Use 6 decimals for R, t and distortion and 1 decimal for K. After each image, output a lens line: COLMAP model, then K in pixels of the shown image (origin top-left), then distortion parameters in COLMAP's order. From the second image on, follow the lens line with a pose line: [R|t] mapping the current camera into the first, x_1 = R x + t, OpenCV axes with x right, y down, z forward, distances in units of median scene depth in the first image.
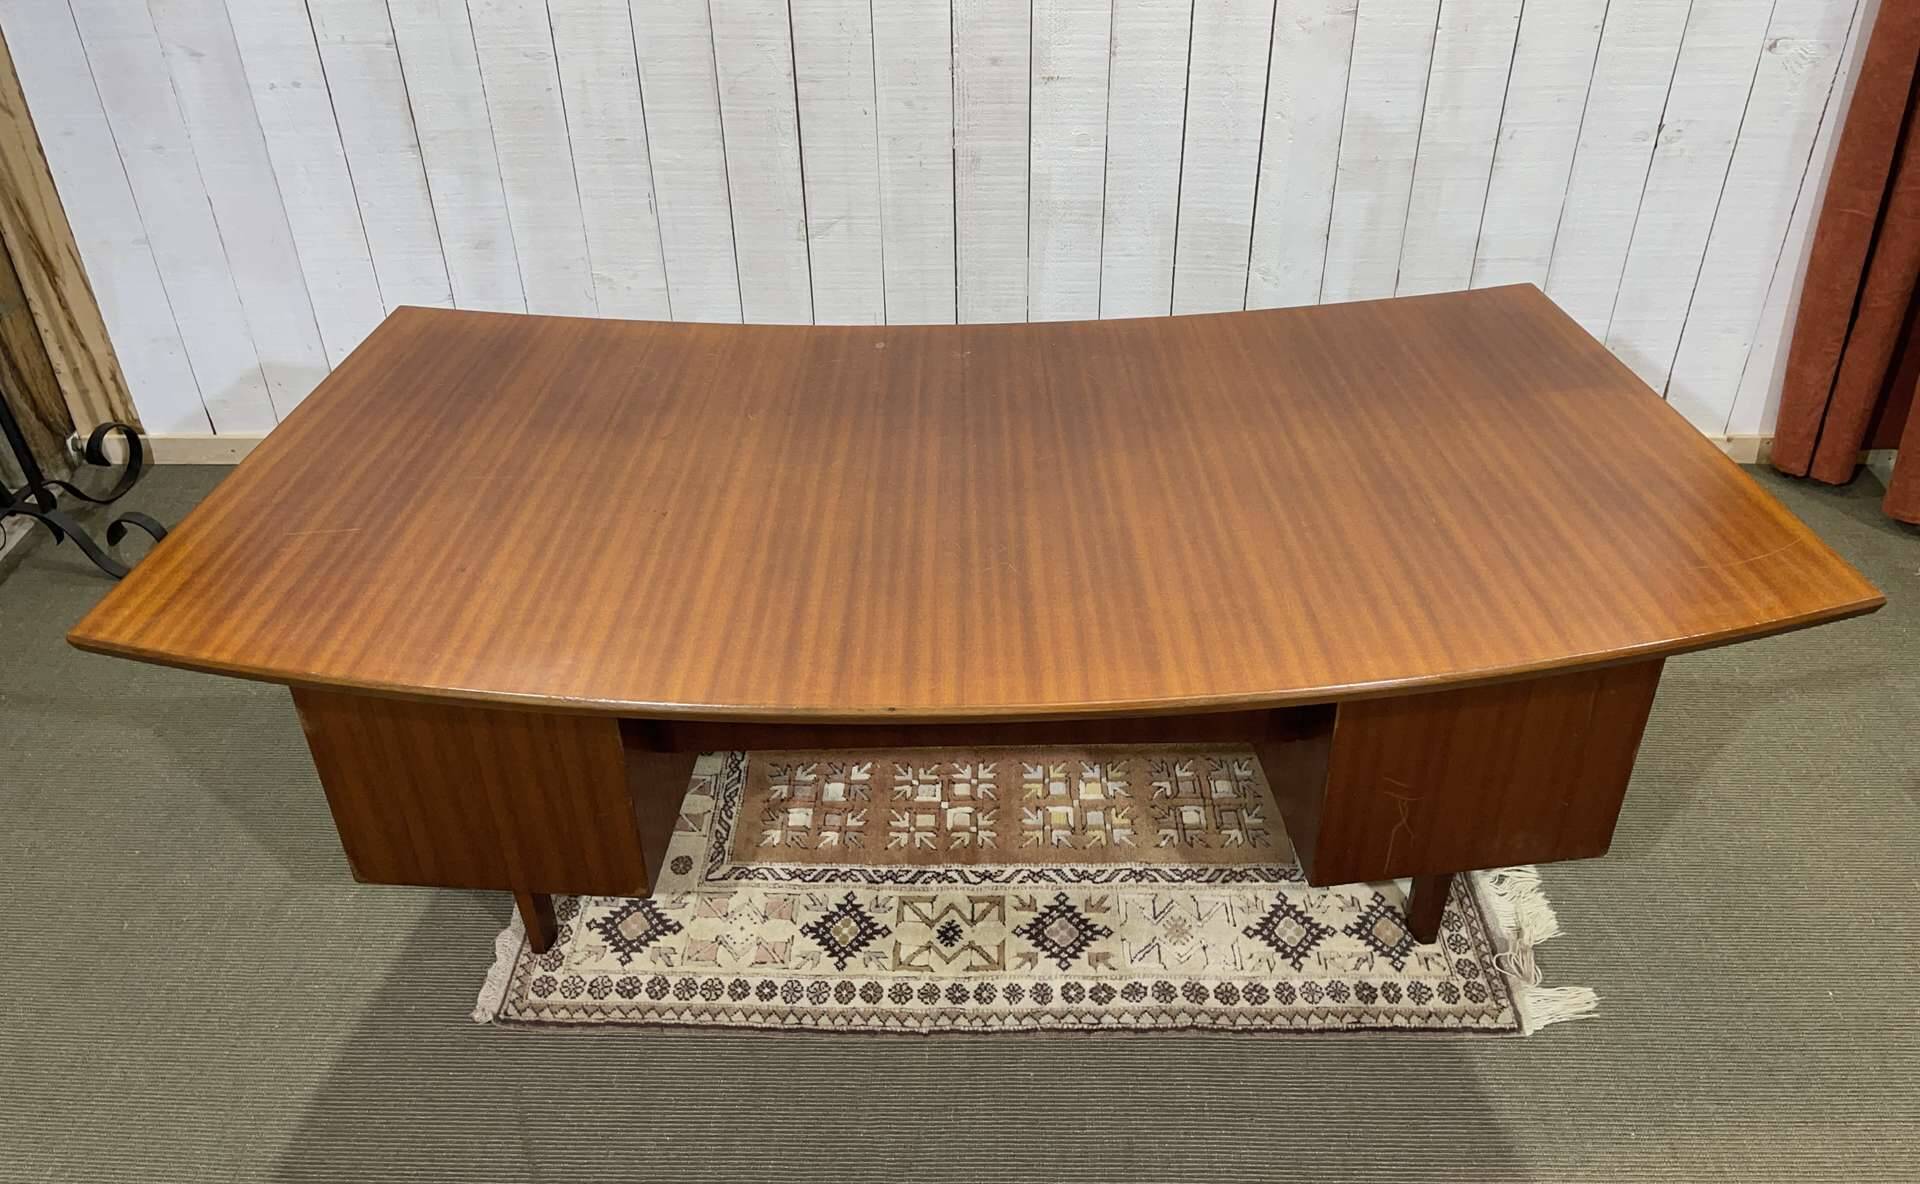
lens RADIAL K [[1563.2, 0, 955.7], [0, 1563.2, 471.6], [0, 0, 1]] dist [0.049864, -0.052438]
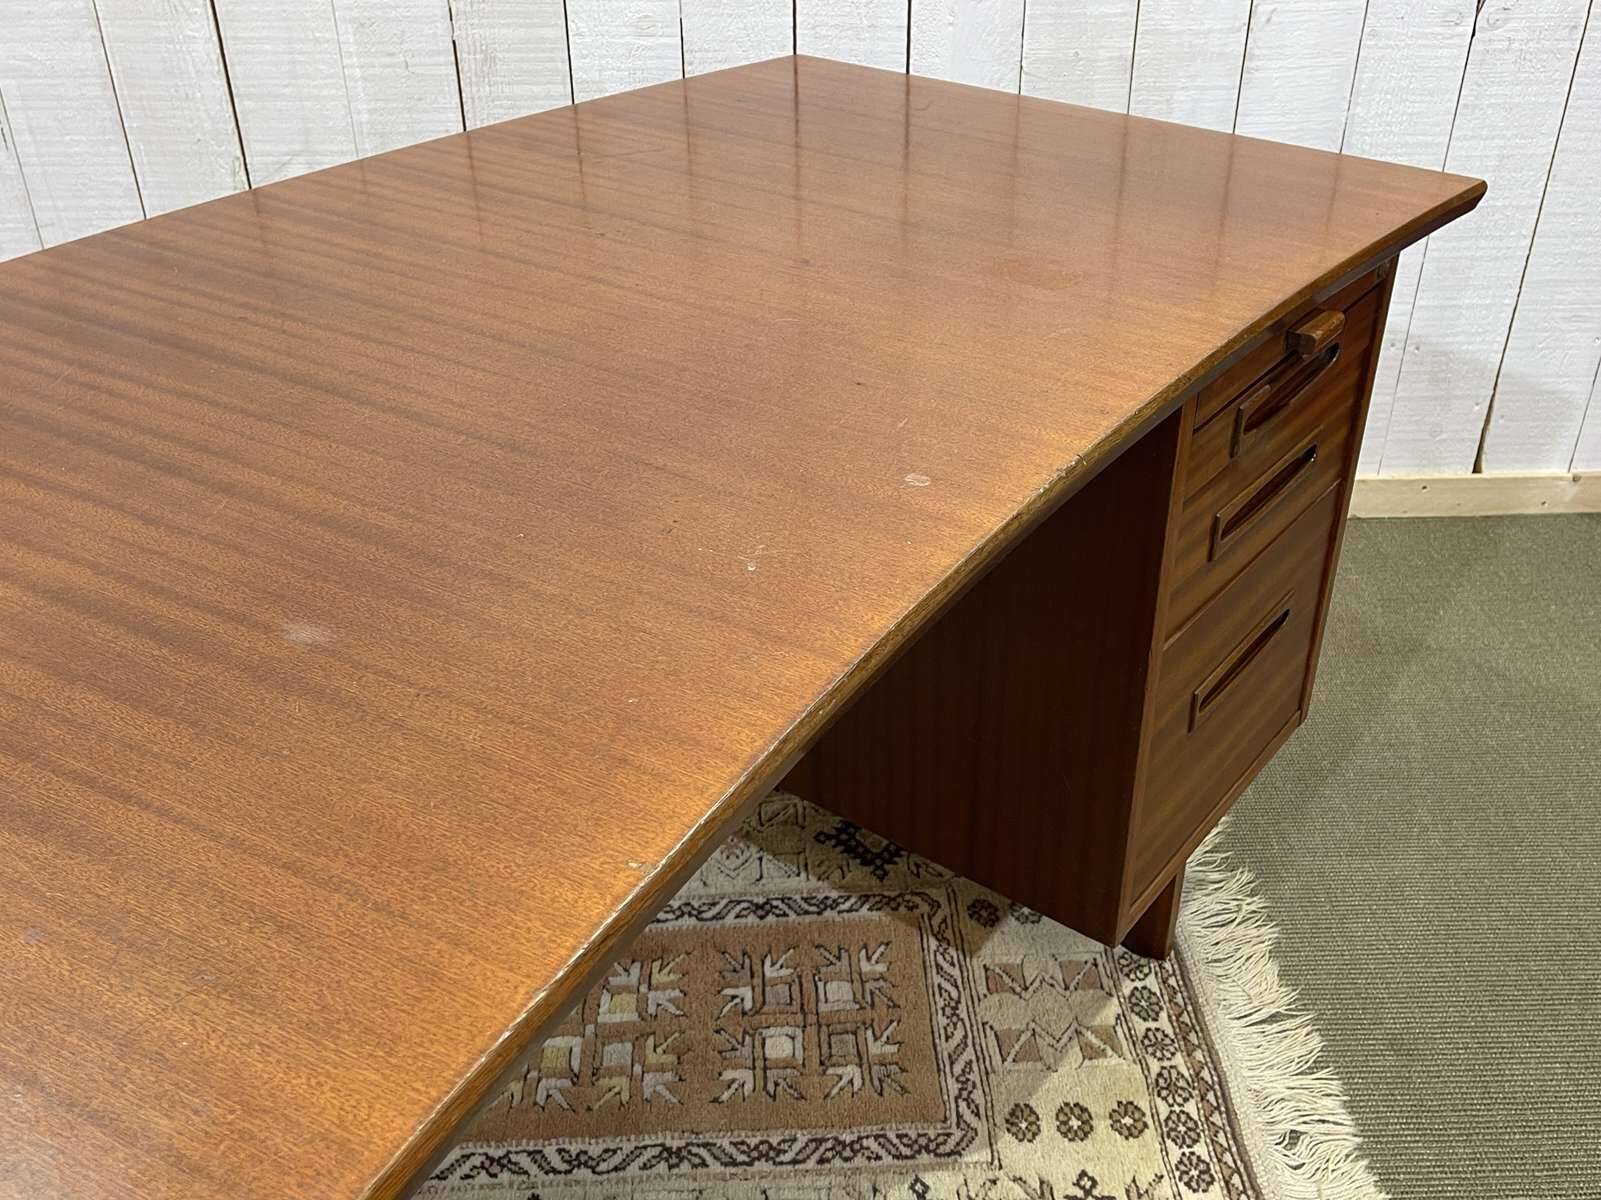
lens RADIAL K [[1536.5, 0, 816.6], [0, 1536.5, 607.8], [0, 0, 1]] dist [0.024346, 0.000000]
pose [[0.998408, -0.019720, 0.052845, 0.144971], [0.021544, 0.999184, -0.034175, 0.078730], [-0.052128, 0.035259, 0.998018, 0.435229]]
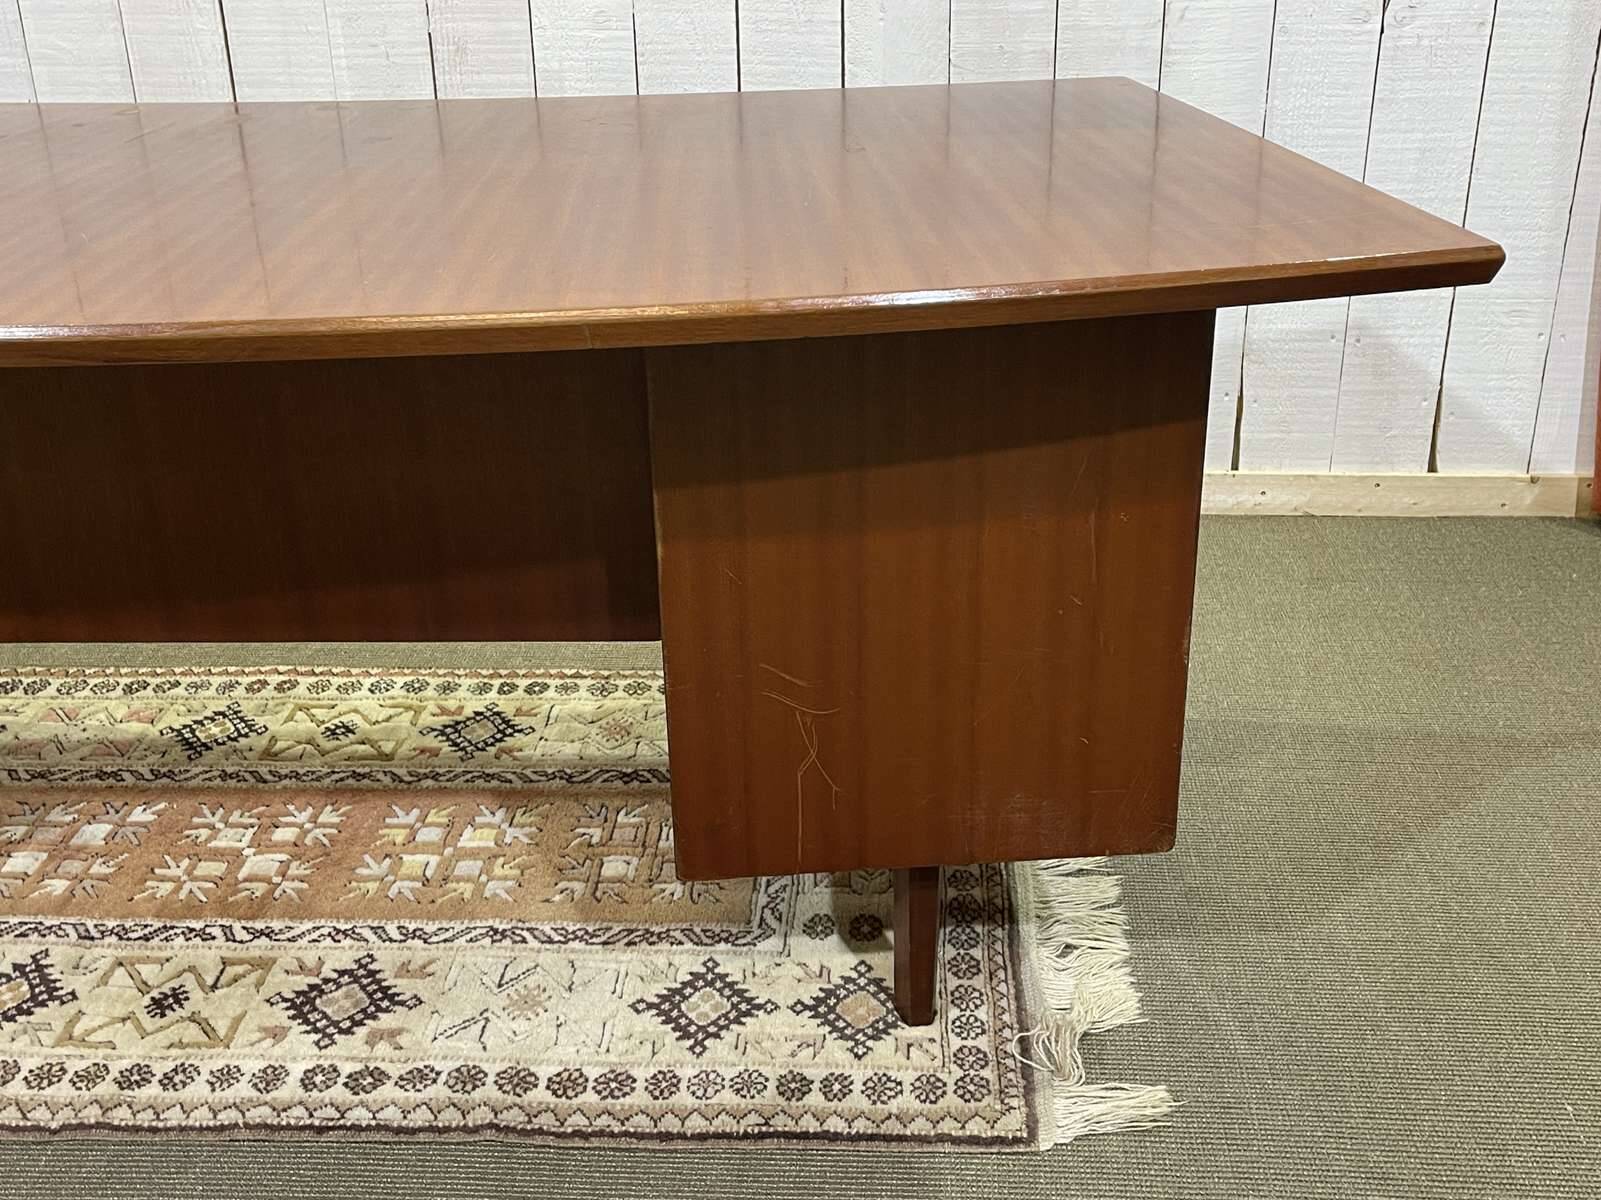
lens RADIAL K [[1789.5, 0, 813.8], [0, 1789.5, 612.4], [0, 0, 1]] dist [0.024410, 0.000000]
pose [[0.999218, 0.016208, -0.036076, 0.272808], [-0.021607, 0.987726, -0.154695, 0.241986], [0.033126, 0.155353, 0.987303, 0.271048]]
